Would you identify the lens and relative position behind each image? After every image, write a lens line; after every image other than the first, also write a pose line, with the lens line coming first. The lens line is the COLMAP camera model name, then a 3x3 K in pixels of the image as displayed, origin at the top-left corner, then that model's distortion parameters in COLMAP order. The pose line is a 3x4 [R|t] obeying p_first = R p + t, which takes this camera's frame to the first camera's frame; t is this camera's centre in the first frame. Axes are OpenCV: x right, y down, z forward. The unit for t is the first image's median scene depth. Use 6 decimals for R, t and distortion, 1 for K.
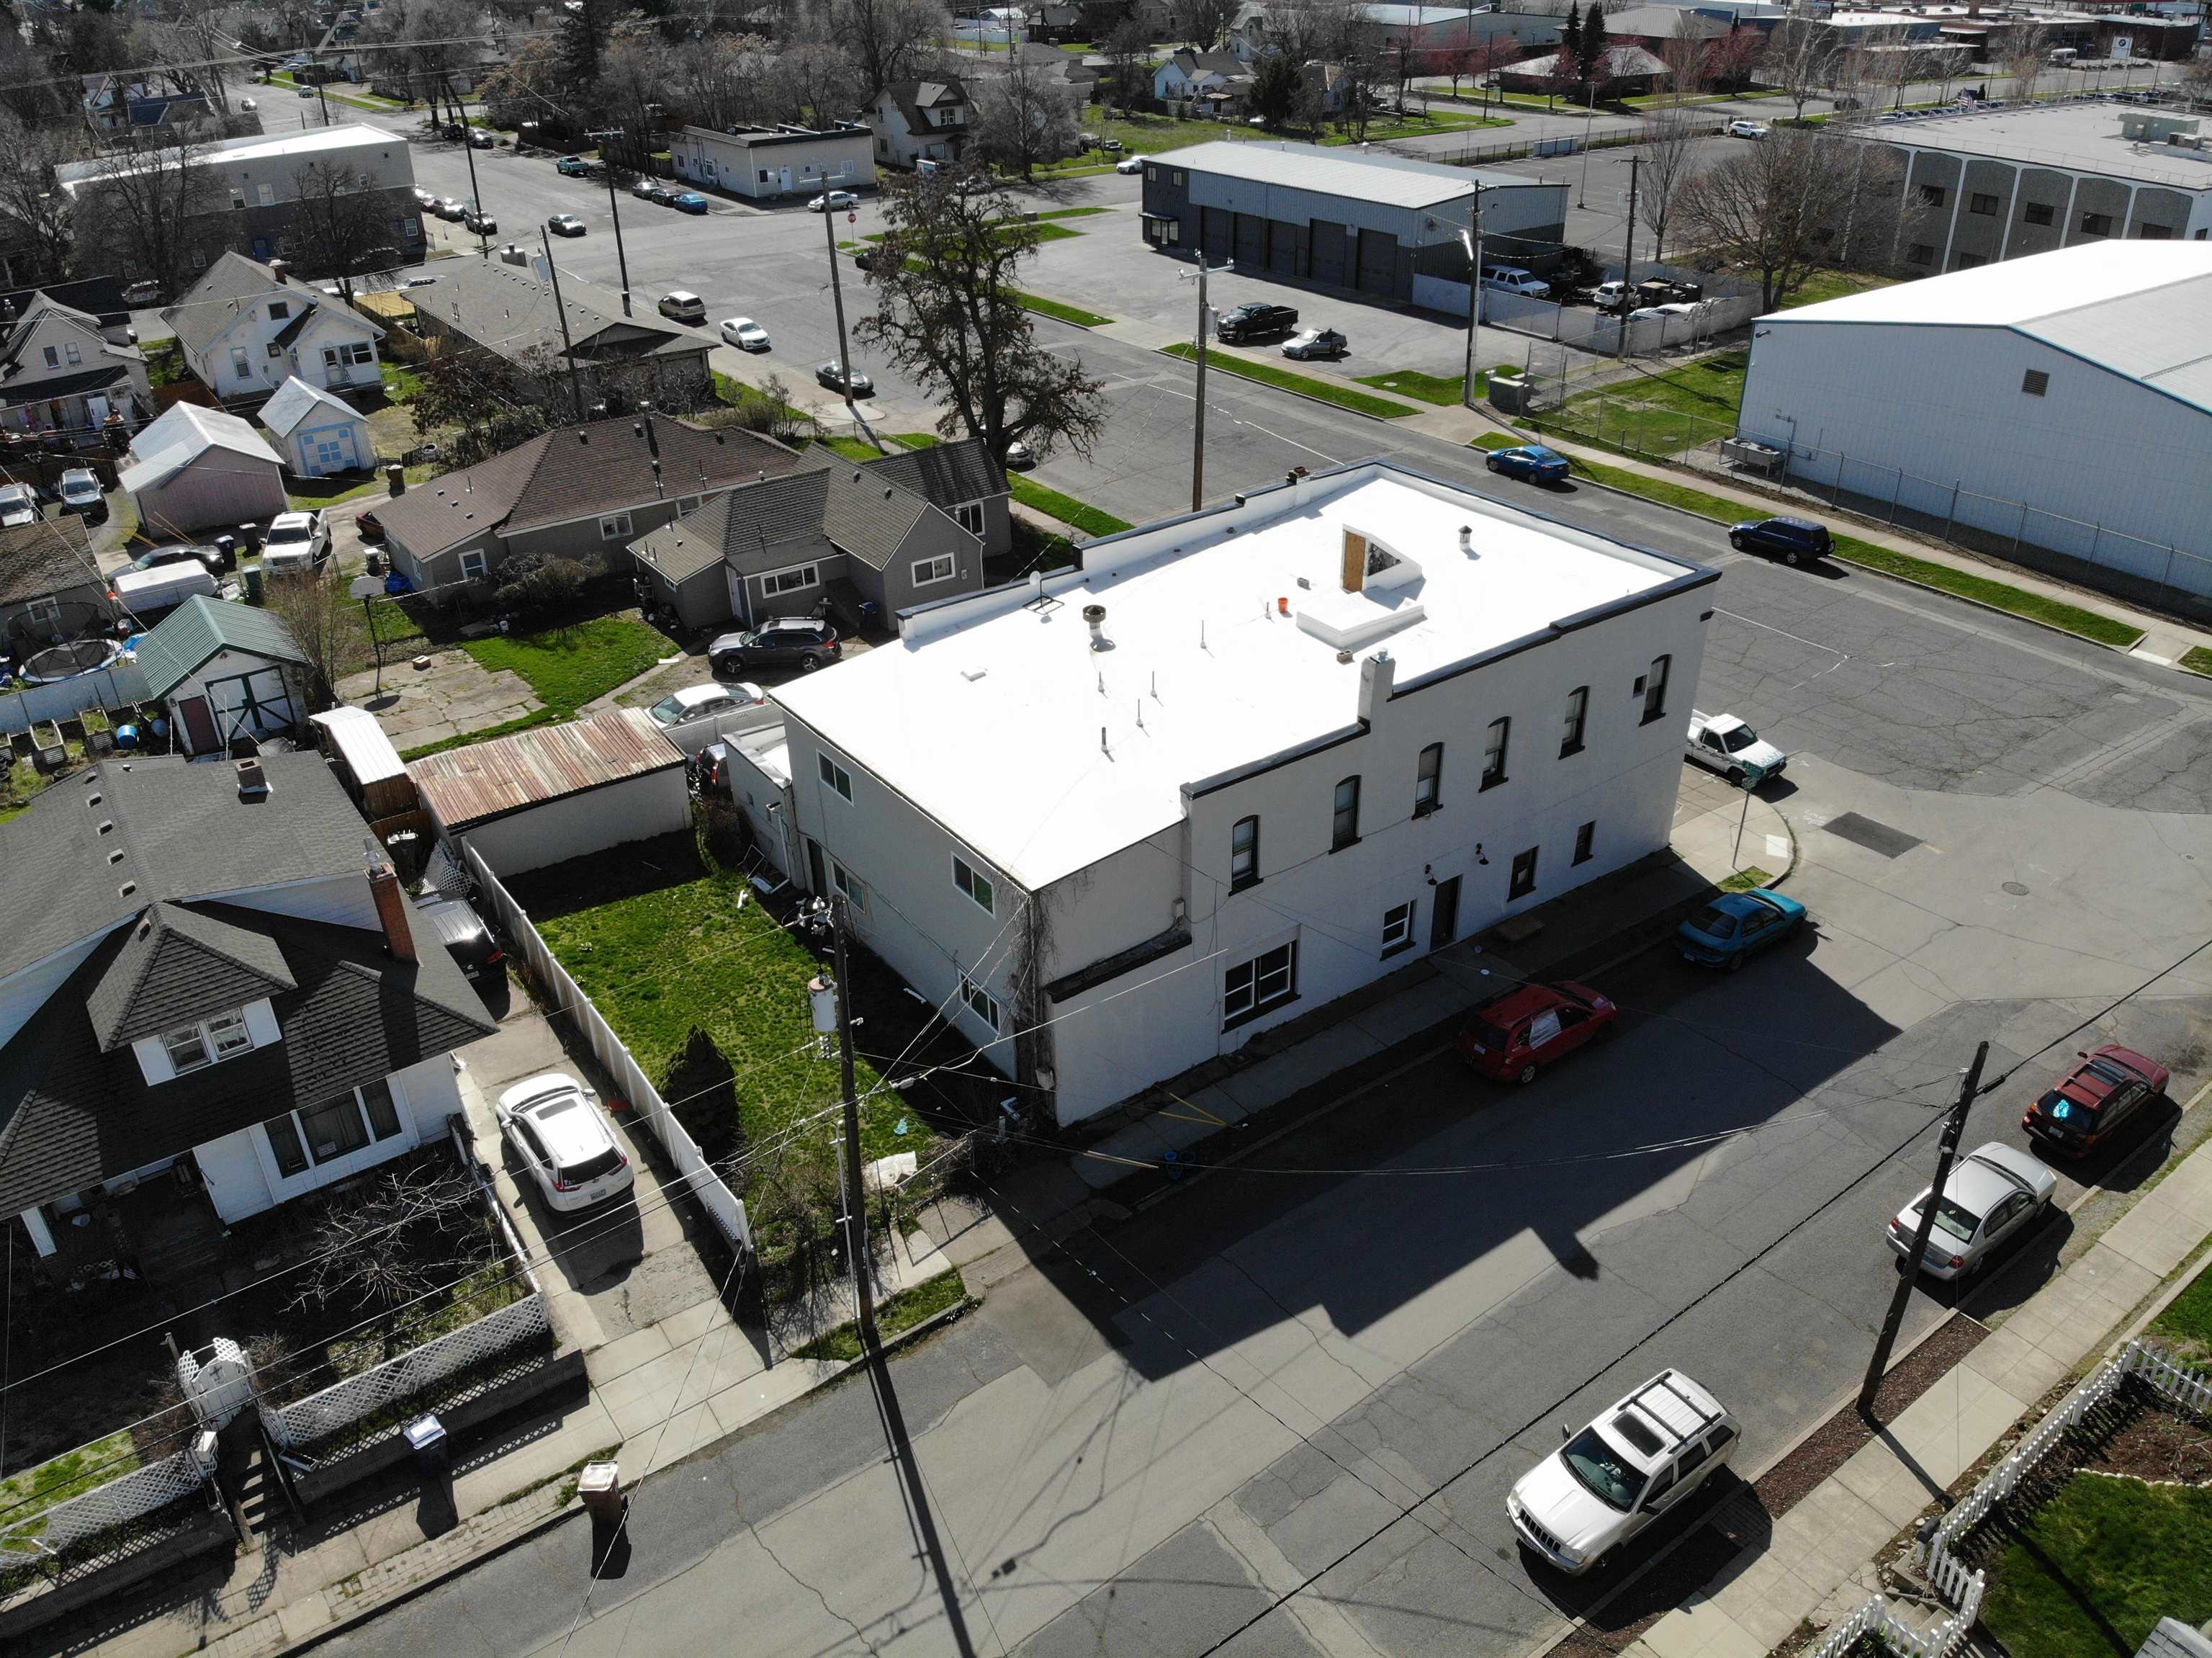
lens RADIAL K [[1608.3, 0, 1106.0], [0, 1608.3, 829.0], [0, 0, 1]] dist [0.140976, -0.304274]
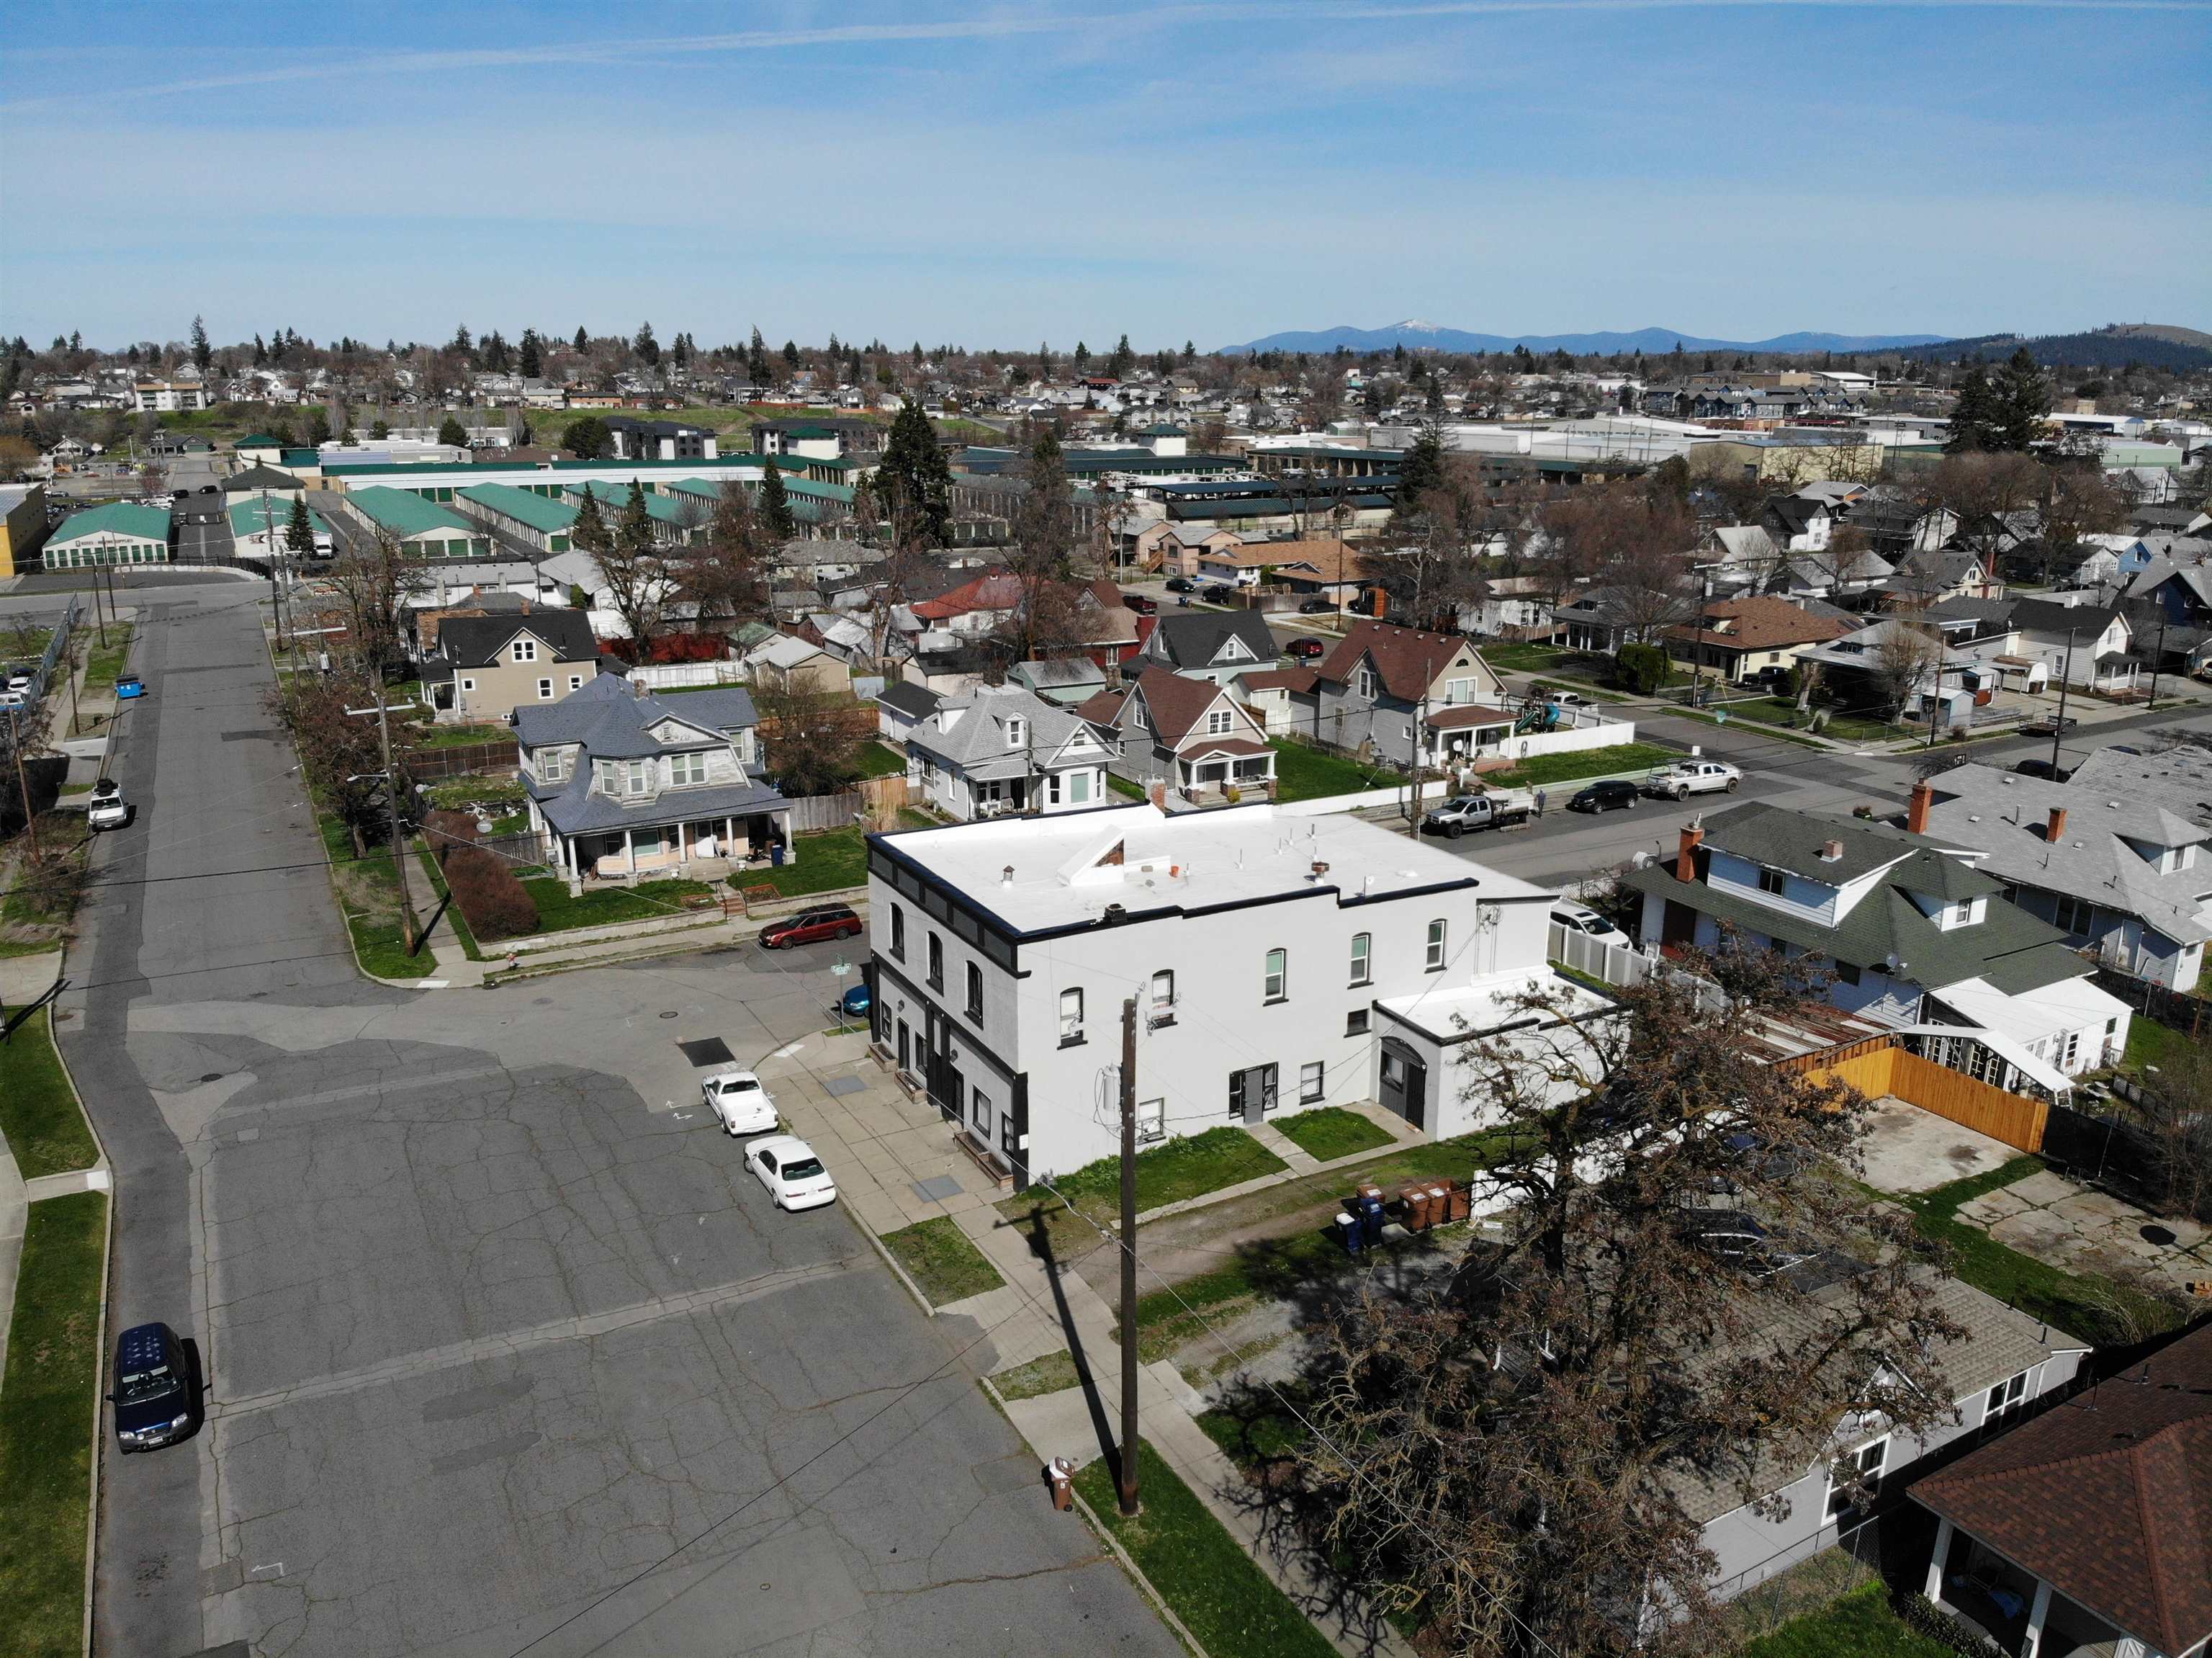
lens RADIAL K [[1608.3, 0, 1106.0], [0, 1608.3, 829.0], [0, 0, 1]] dist [0.140976, -0.304274]
pose [[-0.992053, -0.021133, 0.124030, 0.001280], [0.073347, 0.703813, 0.706589, -0.774416], [-0.102226, 0.710071, -0.696670, 1.343368]]
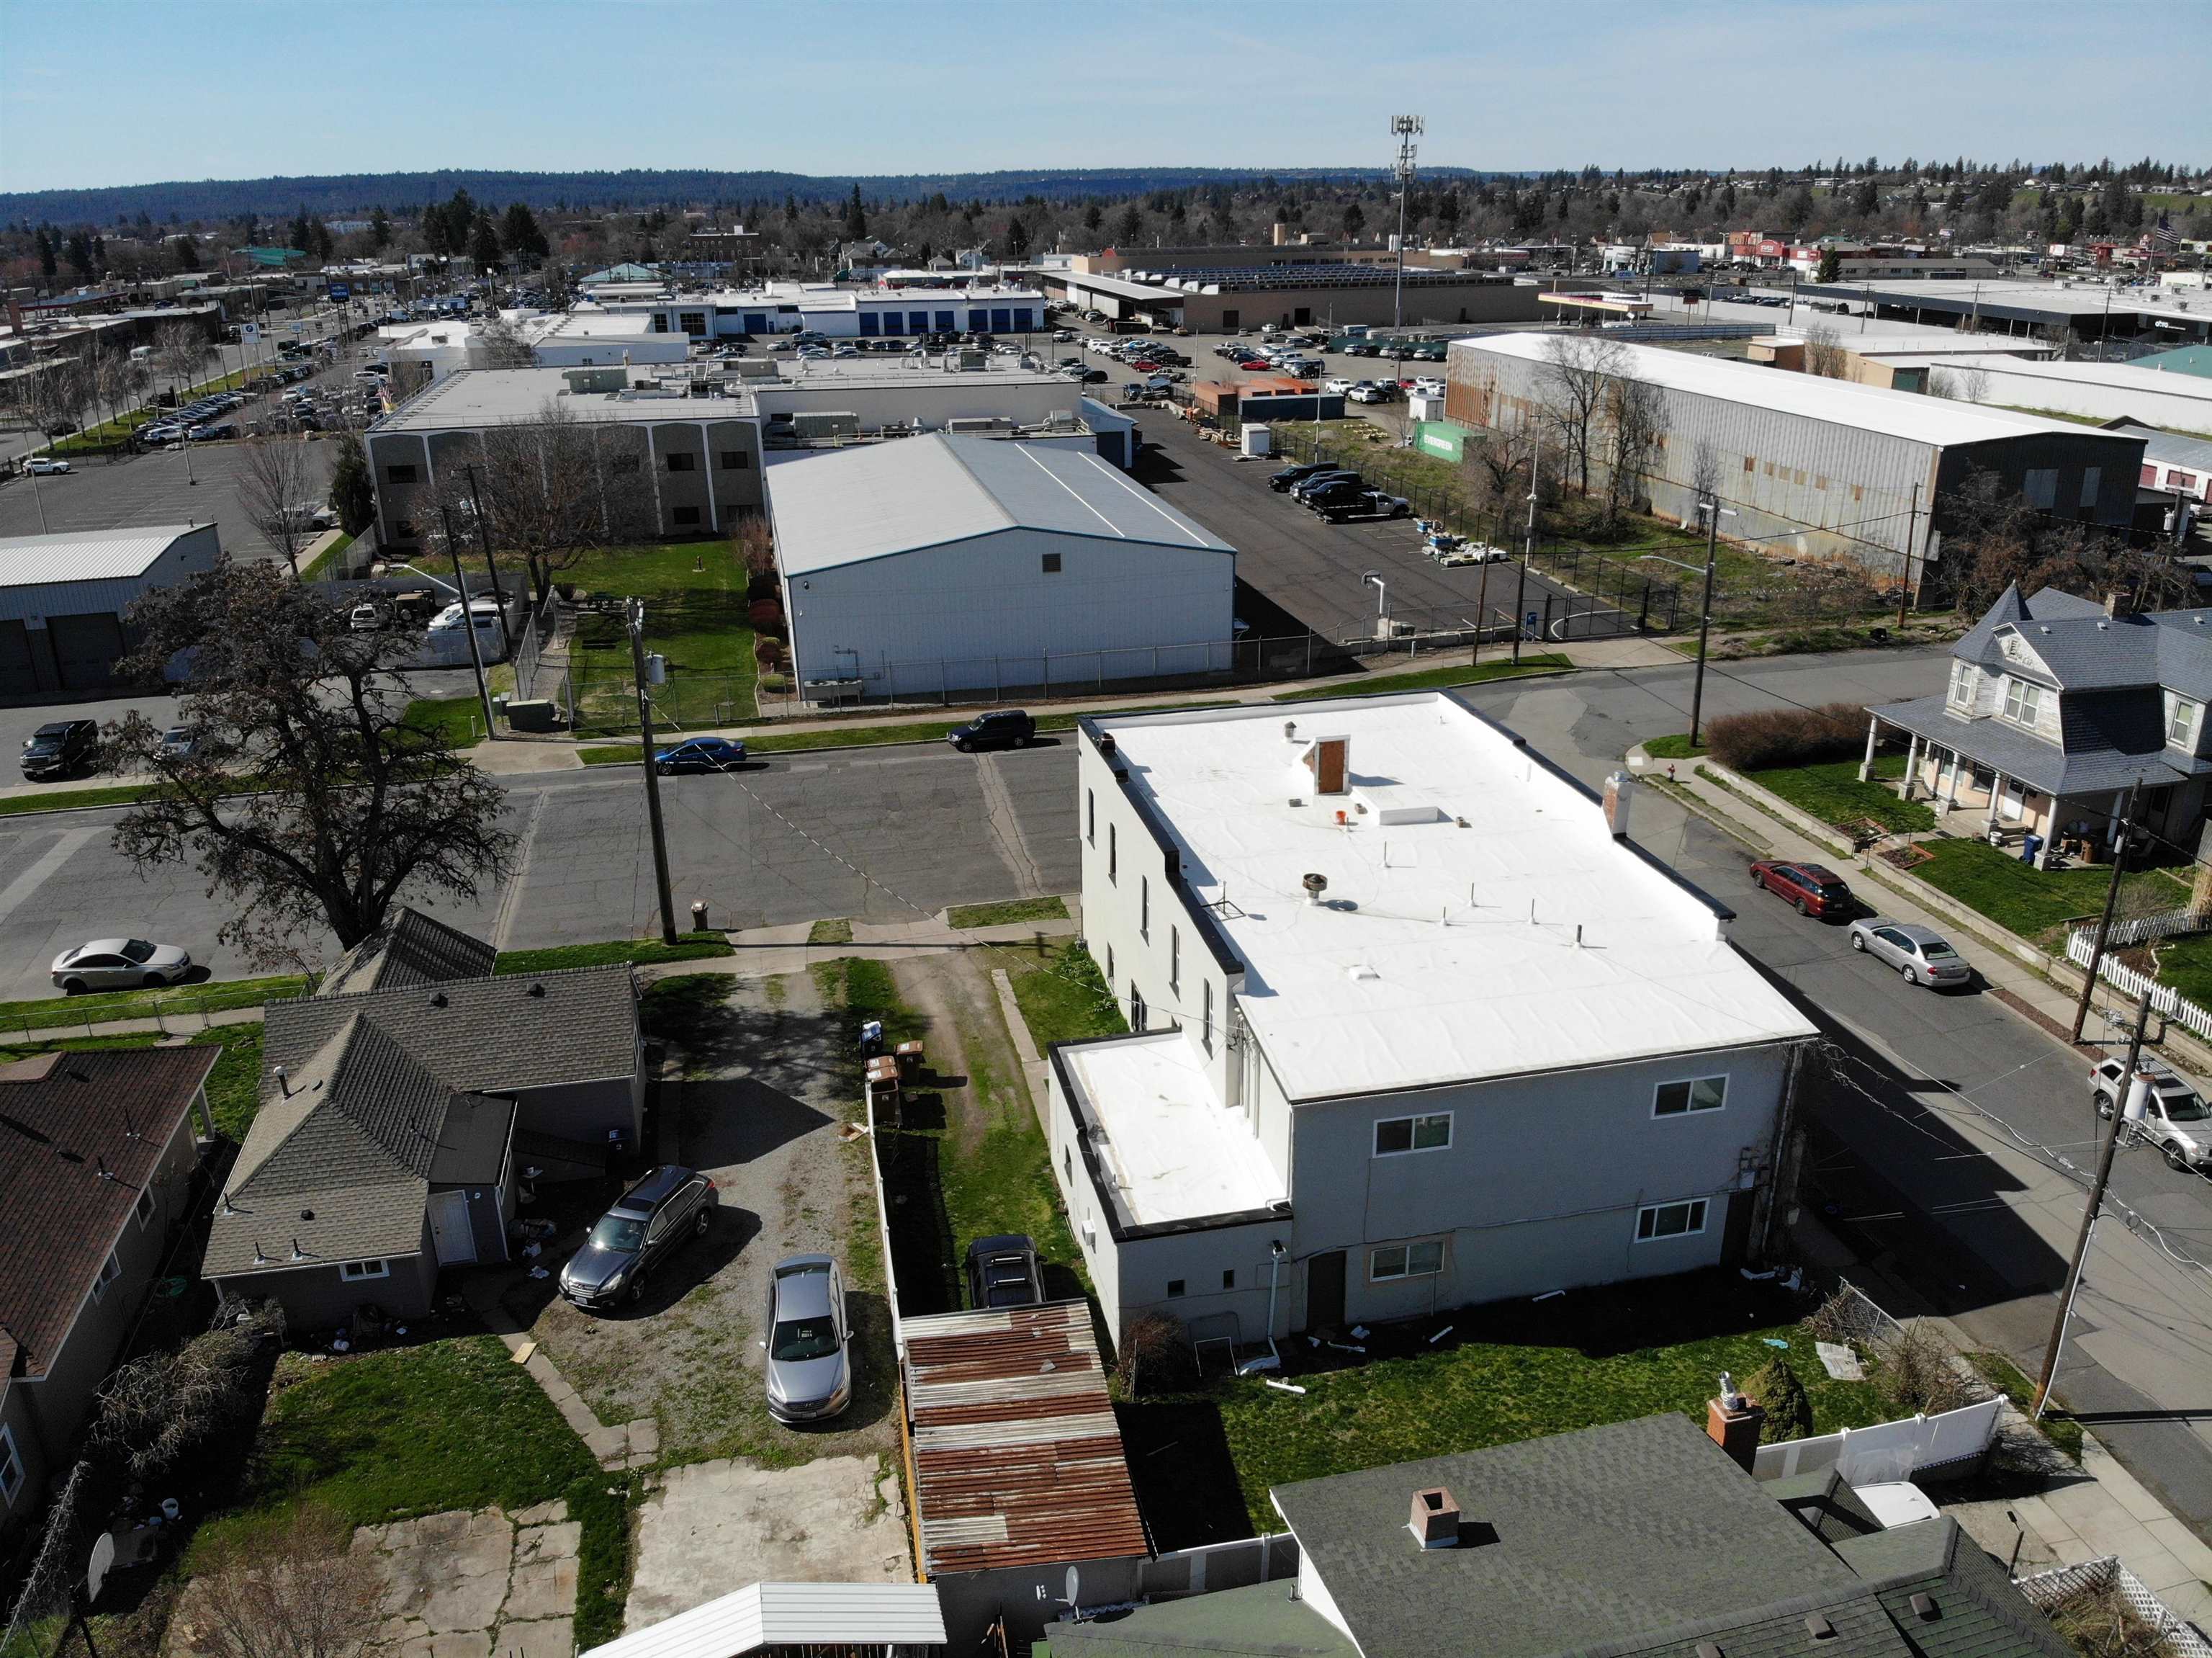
lens RADIAL K [[1618.5, 0, 1151.7], [0, 1618.5, 821.4], [0, 0, 1]] dist [0.043049, -0.126343]
pose [[0.381146, -0.320147, 0.867314, -0.610300], [0.460765, 0.879096, 0.122010, -0.231717], [-0.801513, 0.353125, 0.482576, 0.422009]]
